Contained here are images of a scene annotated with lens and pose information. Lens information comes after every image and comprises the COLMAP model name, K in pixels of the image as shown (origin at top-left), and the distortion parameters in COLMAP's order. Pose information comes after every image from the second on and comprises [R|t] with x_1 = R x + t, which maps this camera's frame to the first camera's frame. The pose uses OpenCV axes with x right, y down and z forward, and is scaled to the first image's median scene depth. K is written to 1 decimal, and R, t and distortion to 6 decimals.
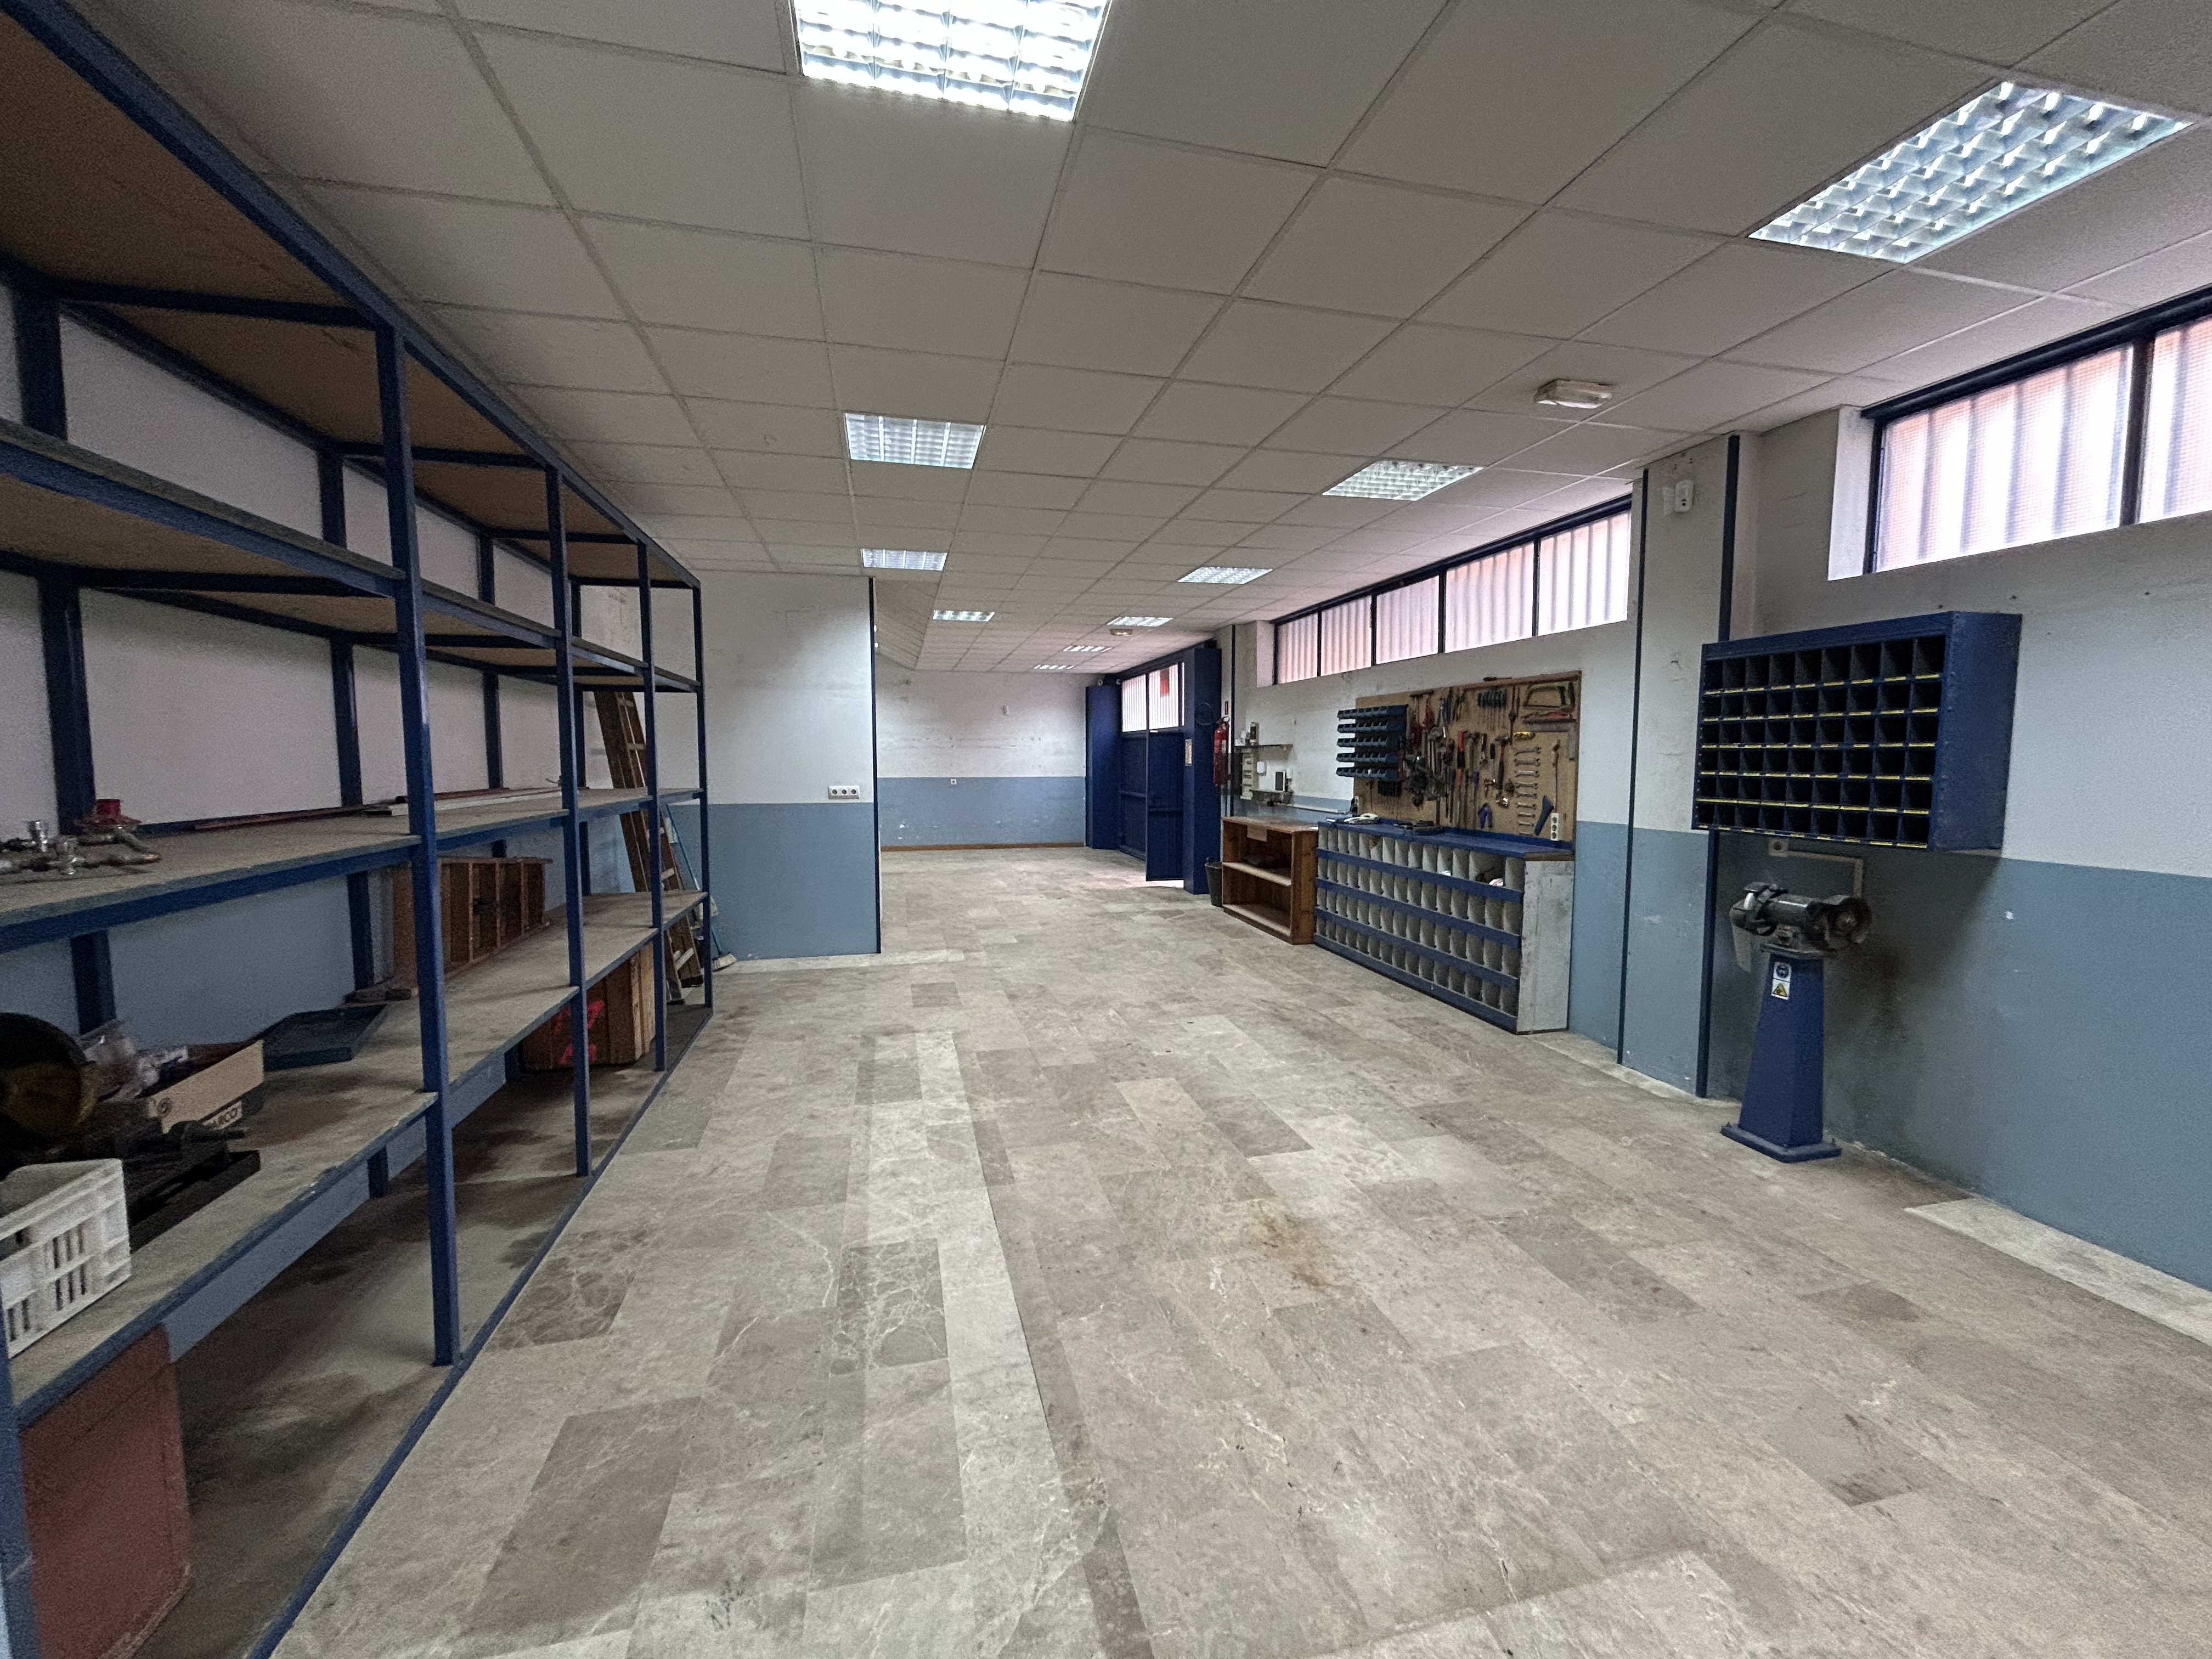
lens RADIAL K [[884.6, 0, 1106.0], [0, 884.6, 829.5], [0, 0, 1]] dist [-0.001020, 0.000050]
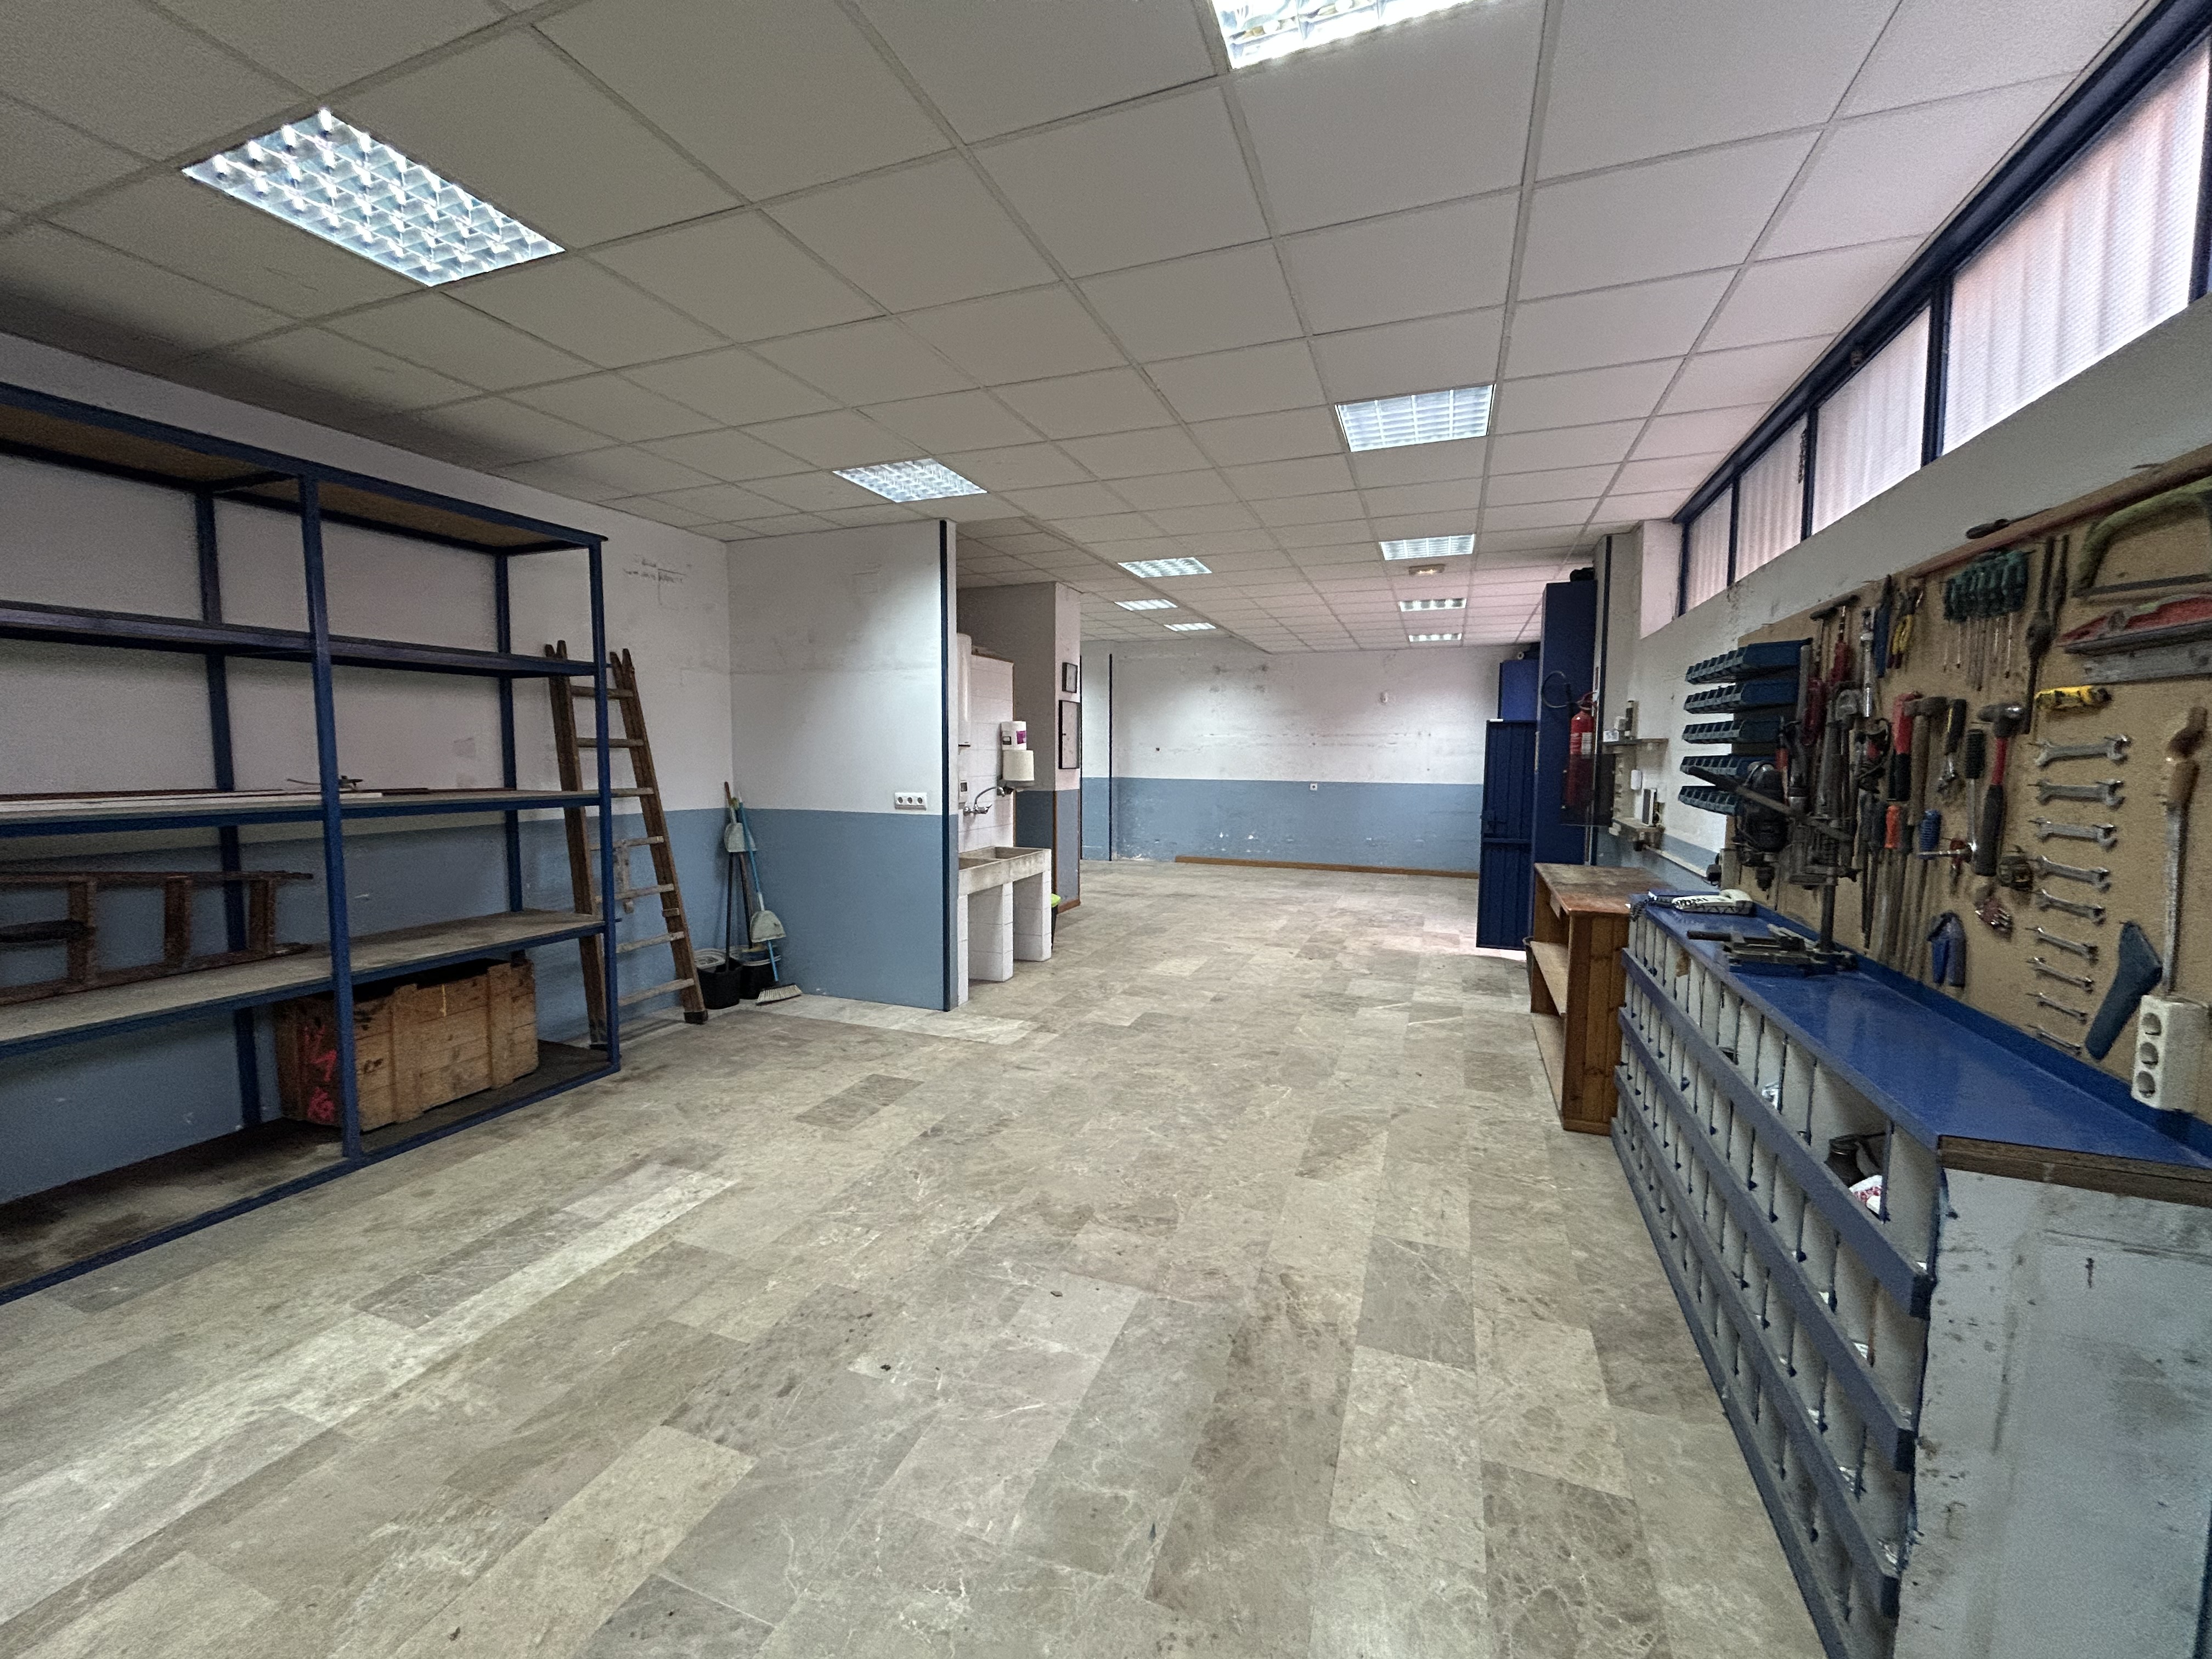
lens RADIAL K [[890.6, 0, 1101.2], [0, 890.6, 824.7], [0, 0, 1]] dist [-0.003003, 0.000666]
pose [[0.820696, 0.051730, -0.569018, 0.416359], [-0.054242, 0.998449, 0.012538, -0.057106], [0.568784, 0.020575, 0.822229, 0.640143]]
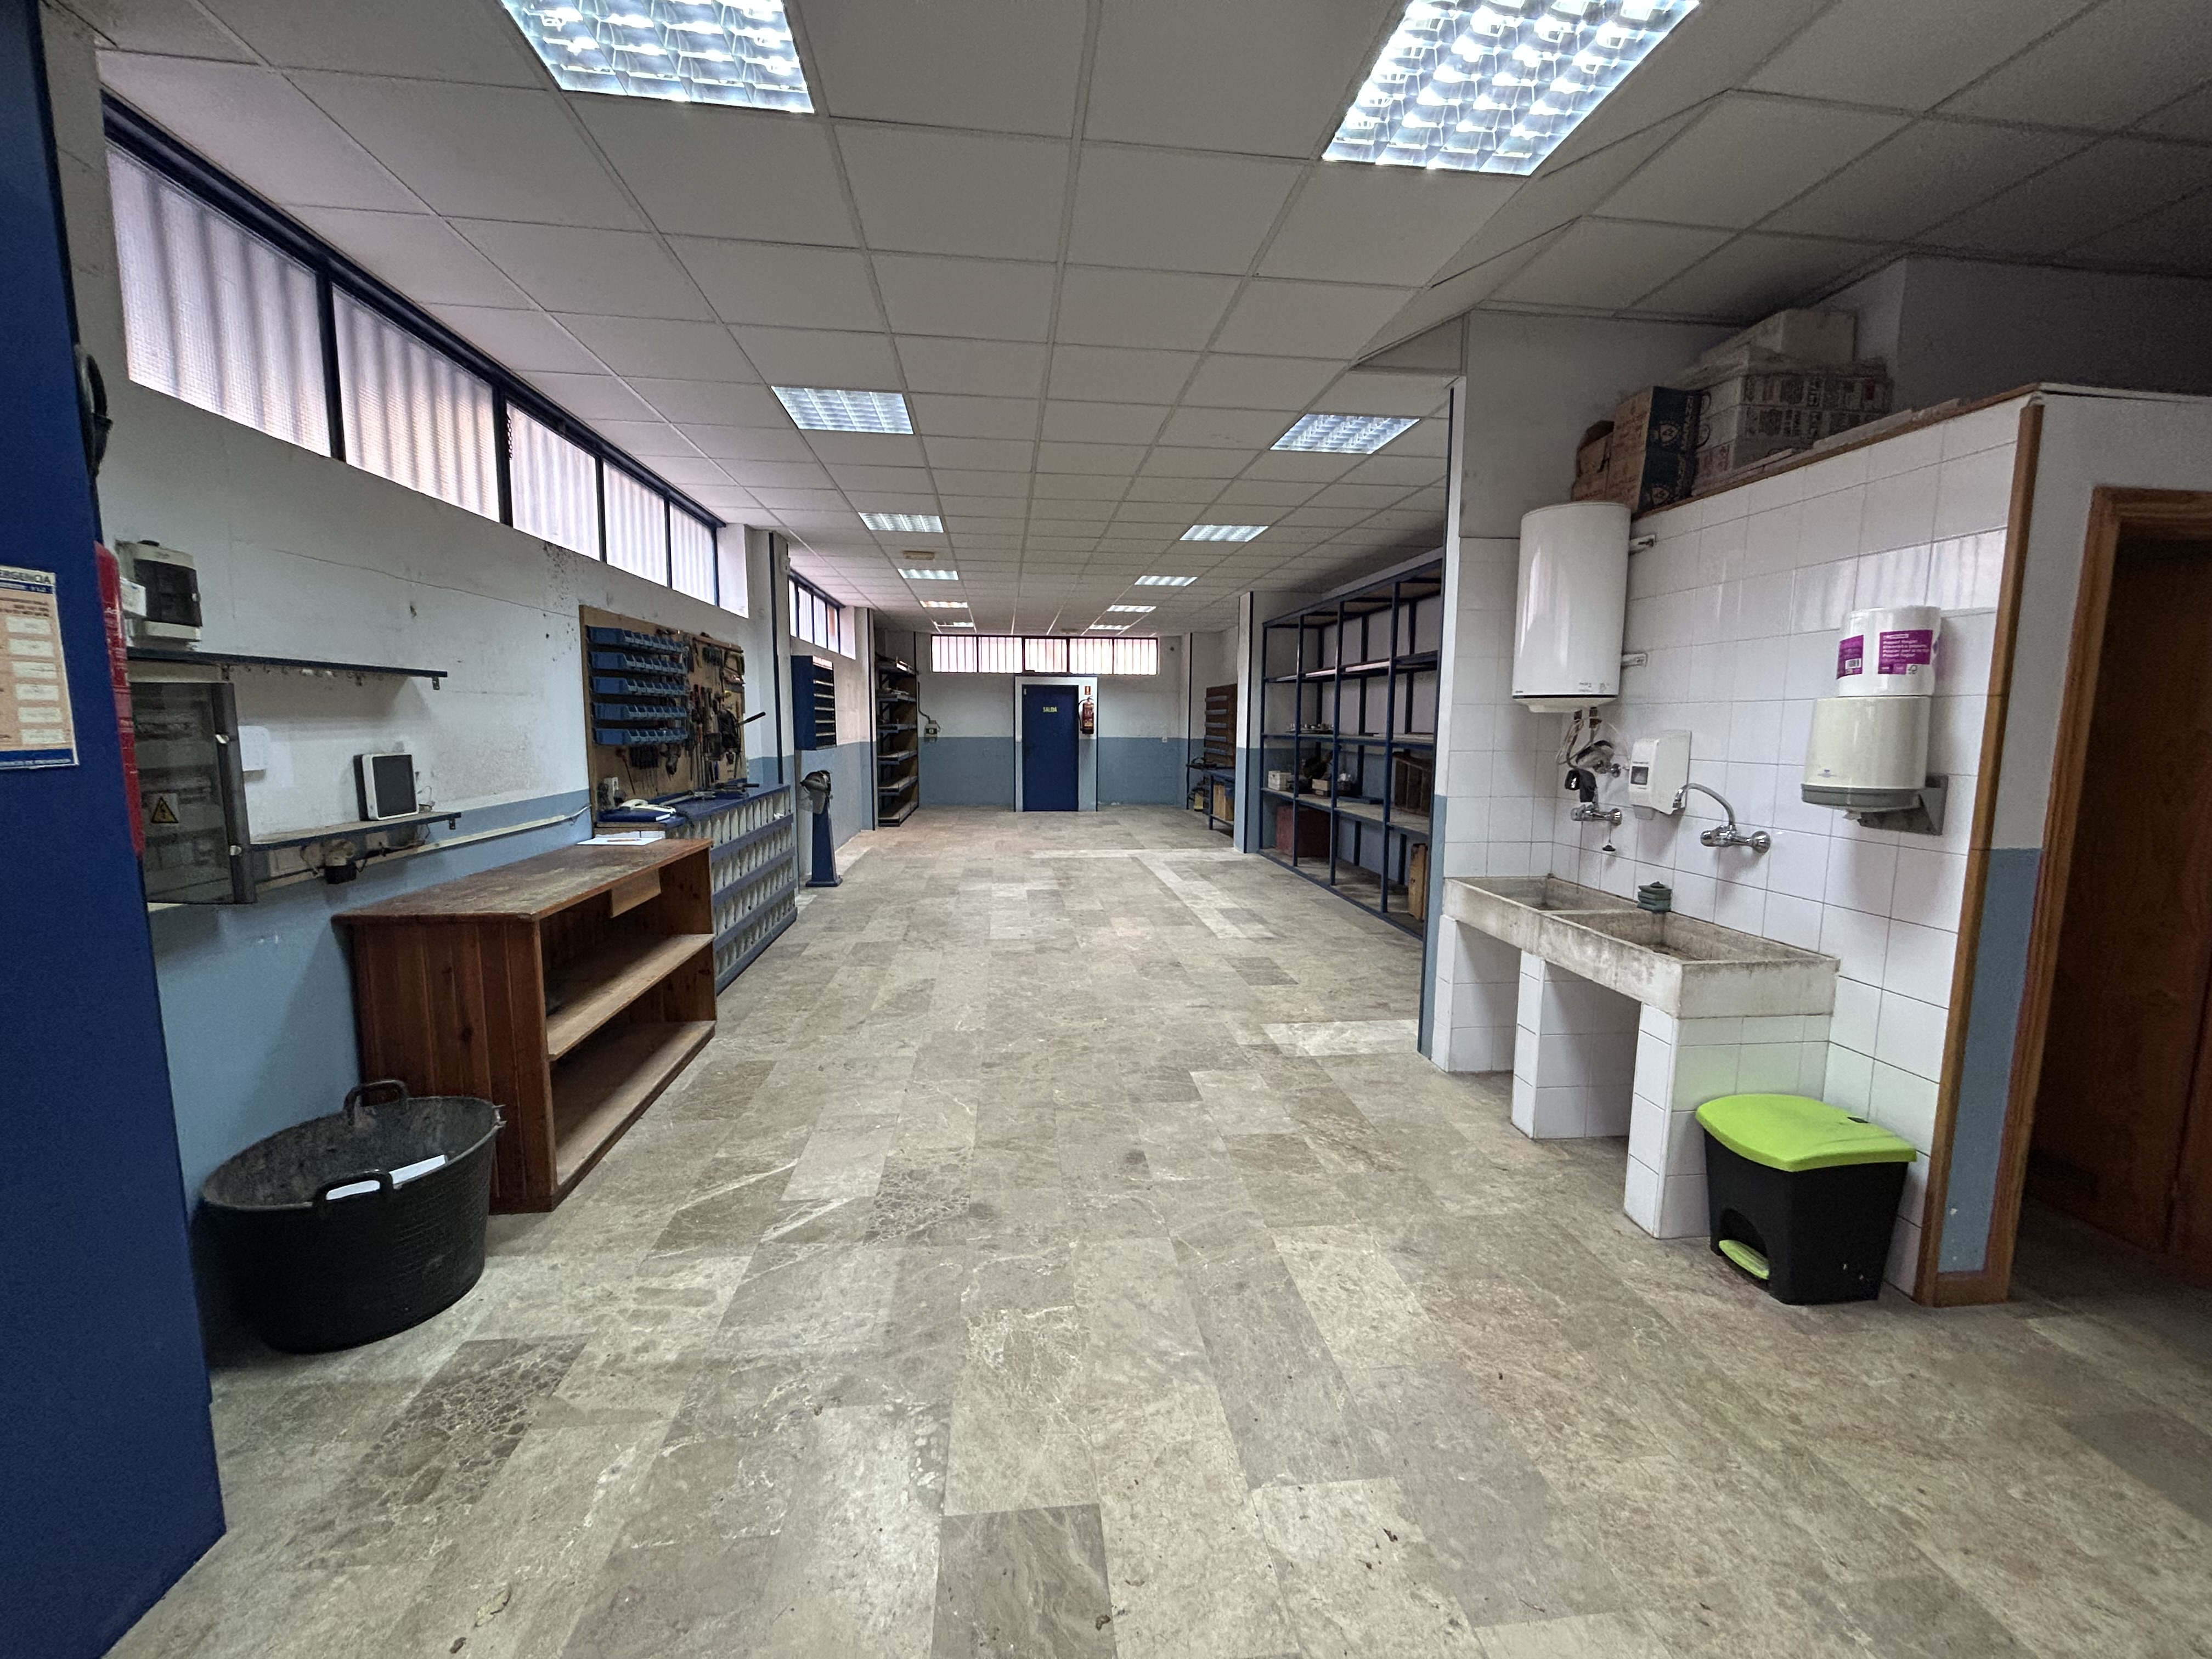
lens RADIAL K [[890.6, 0, 1101.2], [0, 890.6, 824.7], [0, 0, 1]] dist [-0.003003, 0.000666]
pose [[-0.991848, -0.019769, 0.125882, -0.171306], [0.006076, 0.979431, 0.201687, -0.184913], [-0.127280, 0.200808, -0.971327, 2.288469]]
